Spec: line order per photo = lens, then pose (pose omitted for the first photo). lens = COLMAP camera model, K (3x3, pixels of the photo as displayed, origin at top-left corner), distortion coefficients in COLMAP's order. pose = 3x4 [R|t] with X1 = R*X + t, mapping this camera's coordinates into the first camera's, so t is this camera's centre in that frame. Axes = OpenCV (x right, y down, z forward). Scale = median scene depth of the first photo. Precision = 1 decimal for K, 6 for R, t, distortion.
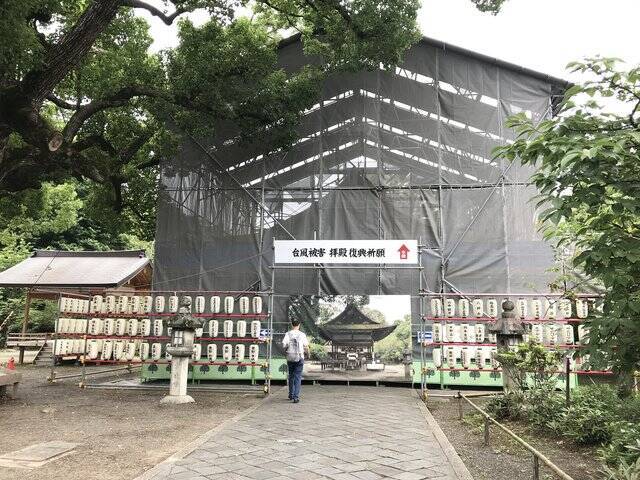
lens RADIAL K [[525.1, 0, 318.4], [0, 525.1, 227.3], [0, 0, 1]] dist [0.005264, 0.007112]
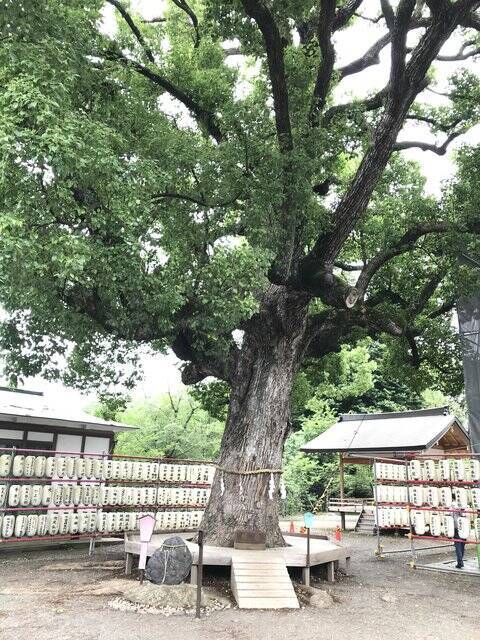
lens RADIAL K [[525.1, 0, 240.0], [0, 525.1, 320.0], [0, 0, 1]] dist [0.005264, 0.007112]
pose [[0.781277, -0.176122, -0.598821, -0.061789], [0.099723, 0.982263, -0.158791, 0.006549], [0.616167, 0.064344, 0.784983, 0.082687]]
